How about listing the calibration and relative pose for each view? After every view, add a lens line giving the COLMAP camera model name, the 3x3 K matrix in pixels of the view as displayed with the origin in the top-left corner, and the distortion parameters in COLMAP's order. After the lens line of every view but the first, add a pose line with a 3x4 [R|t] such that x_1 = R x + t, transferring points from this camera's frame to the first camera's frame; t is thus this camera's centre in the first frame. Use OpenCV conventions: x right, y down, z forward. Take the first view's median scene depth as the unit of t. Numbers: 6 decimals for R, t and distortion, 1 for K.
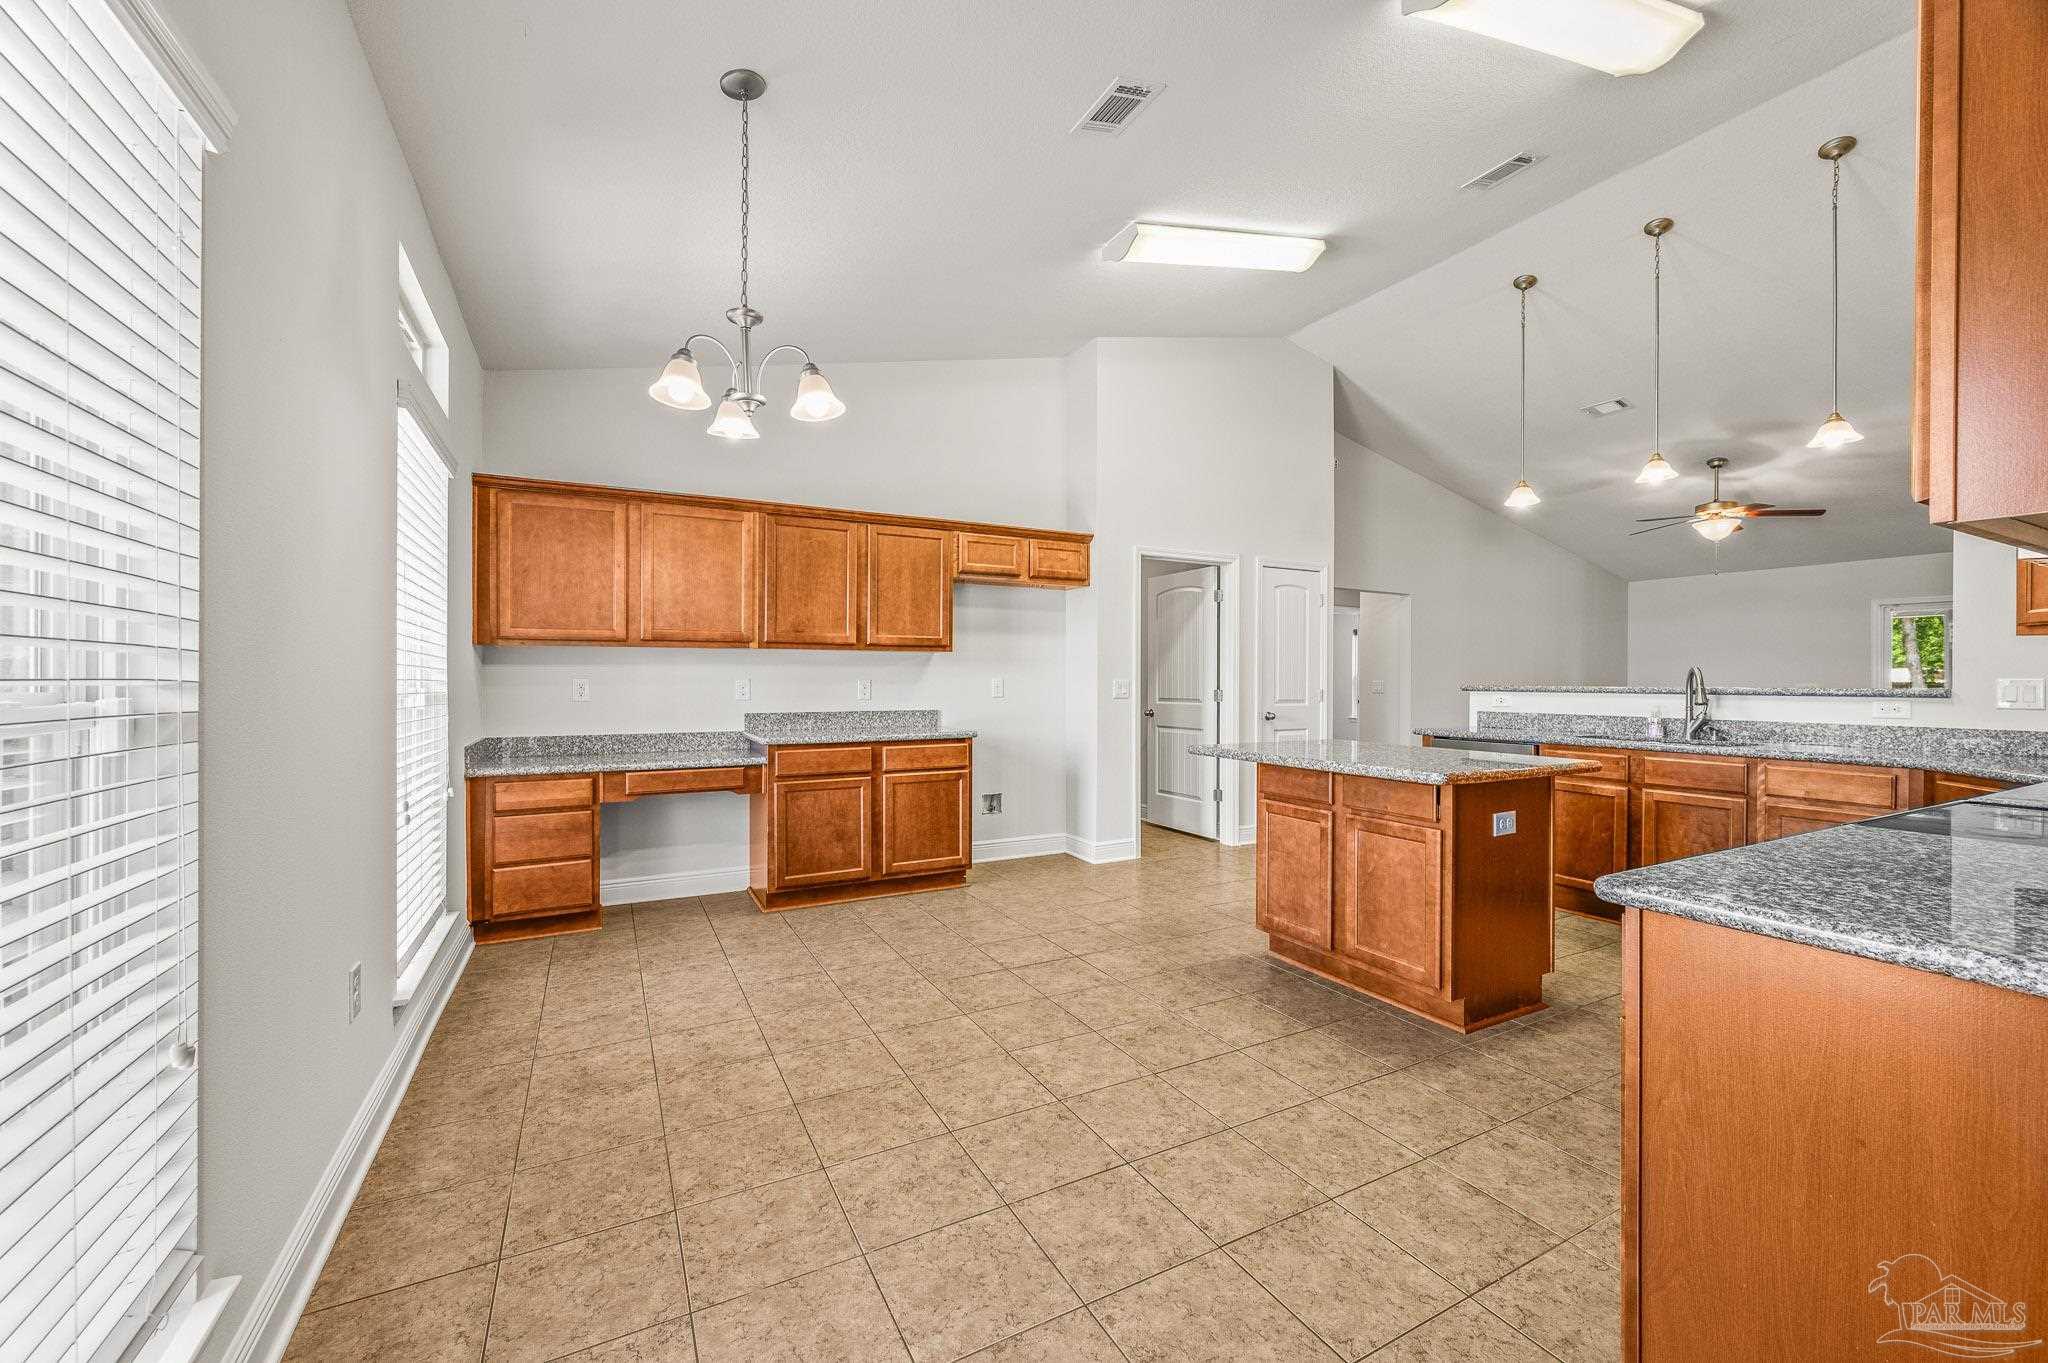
lens RADIAL K [[807.1, 0, 1028.4], [0, 807.1, 678.6], [0, 0, 1]] dist [-0.000772, -0.000657]
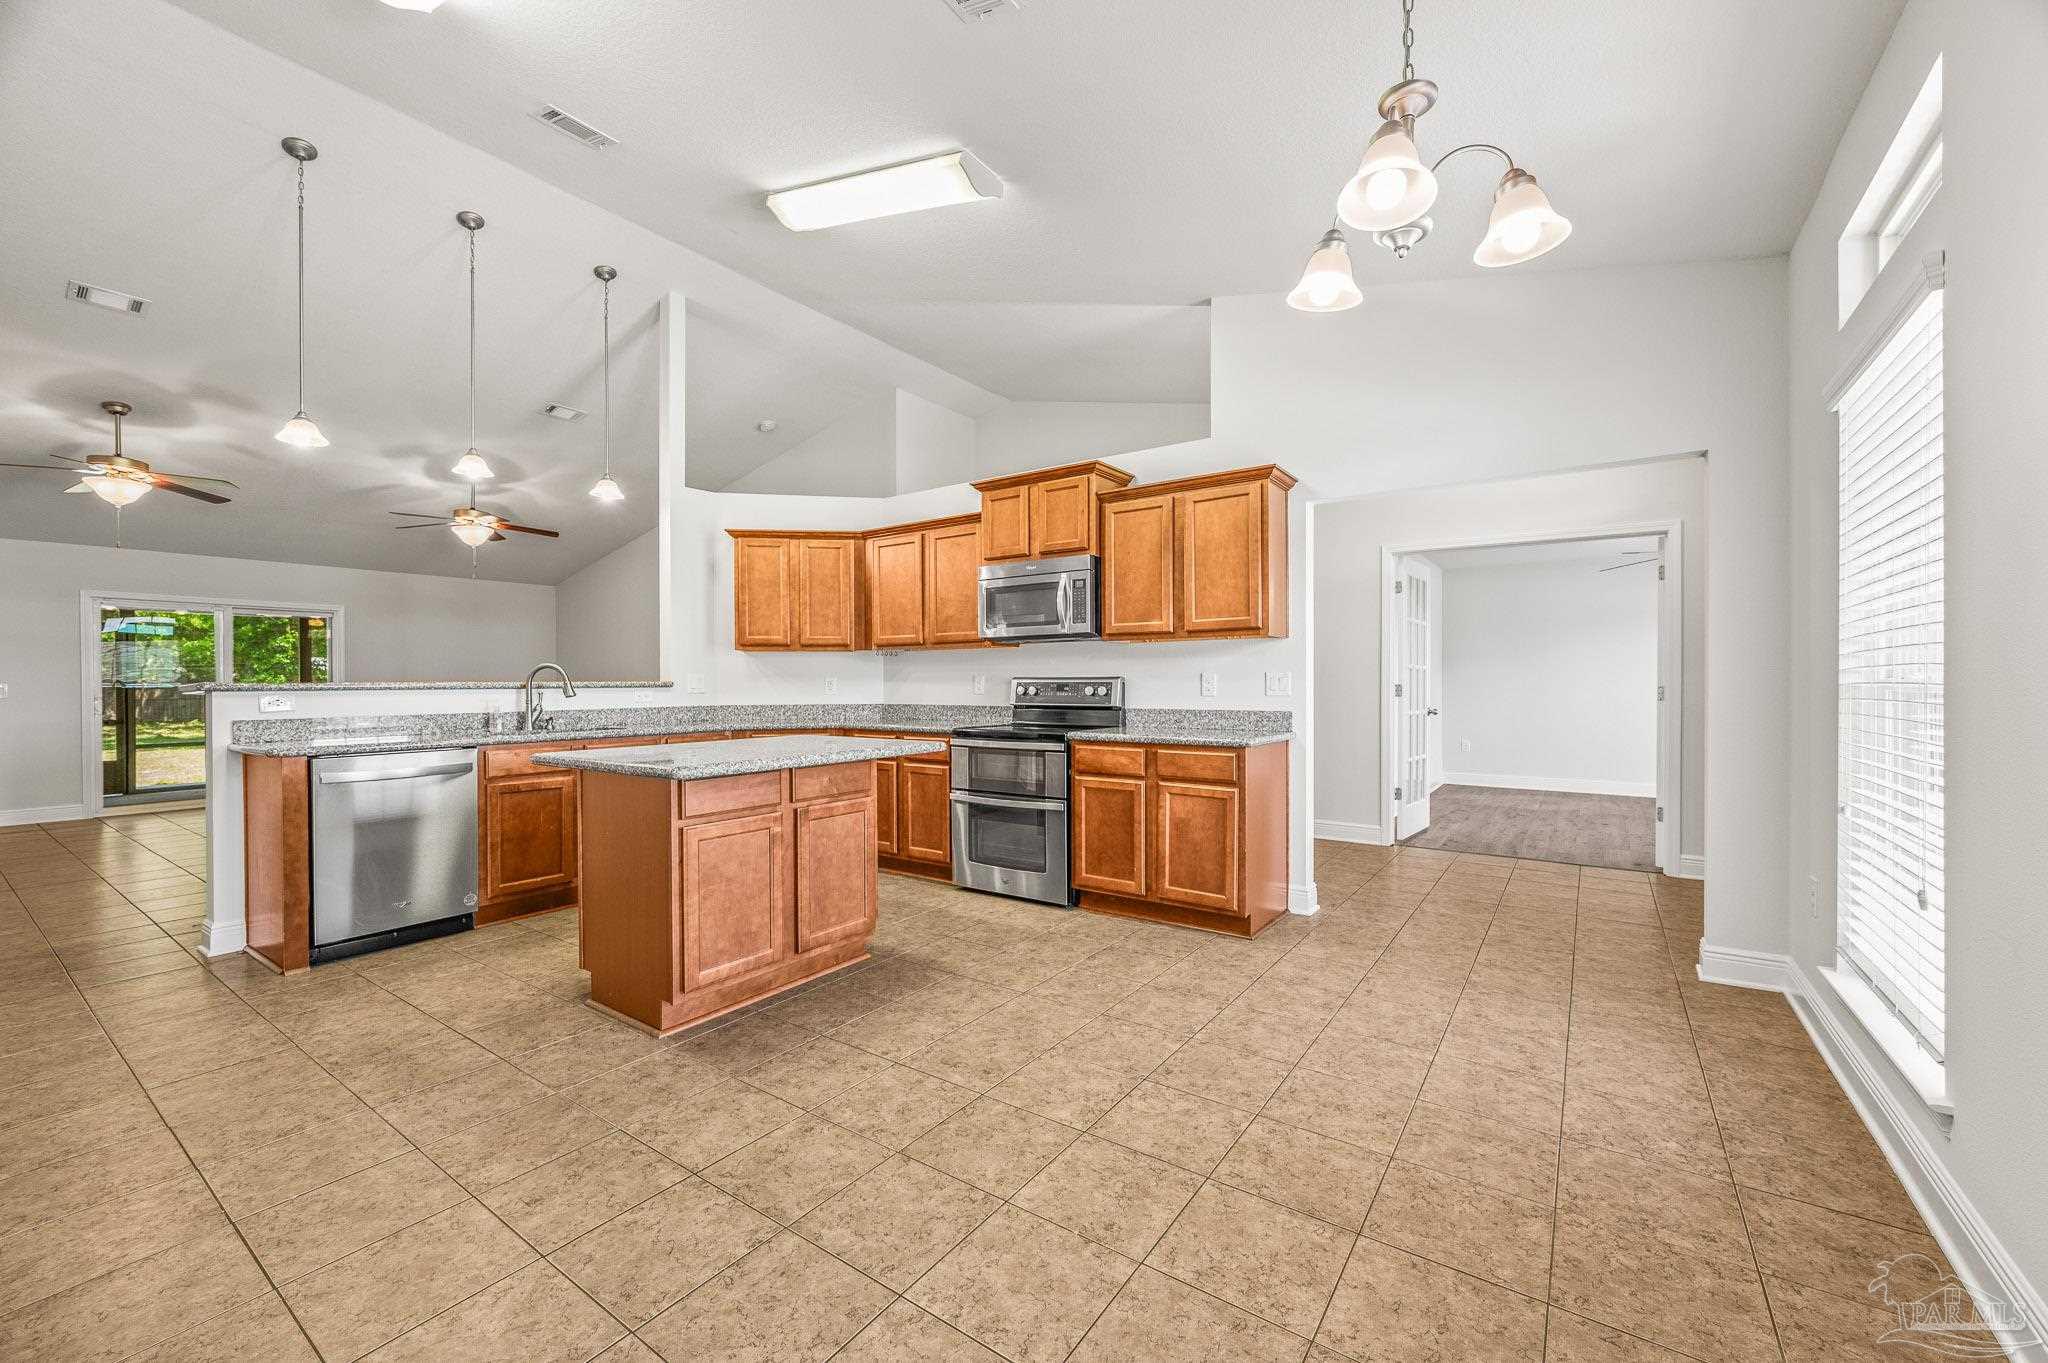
lens RADIAL K [[807.1, 0, 1028.8], [0, 807.1, 685.2], [0, 0, 1]] dist [-0.000772, -0.000657]
pose [[-0.452500, -0.005087, 0.891750, -0.753437], [0.001539, 0.999978, 0.006485, 0.014265], [-0.891763, 0.004307, -0.452482, 1.488006]]
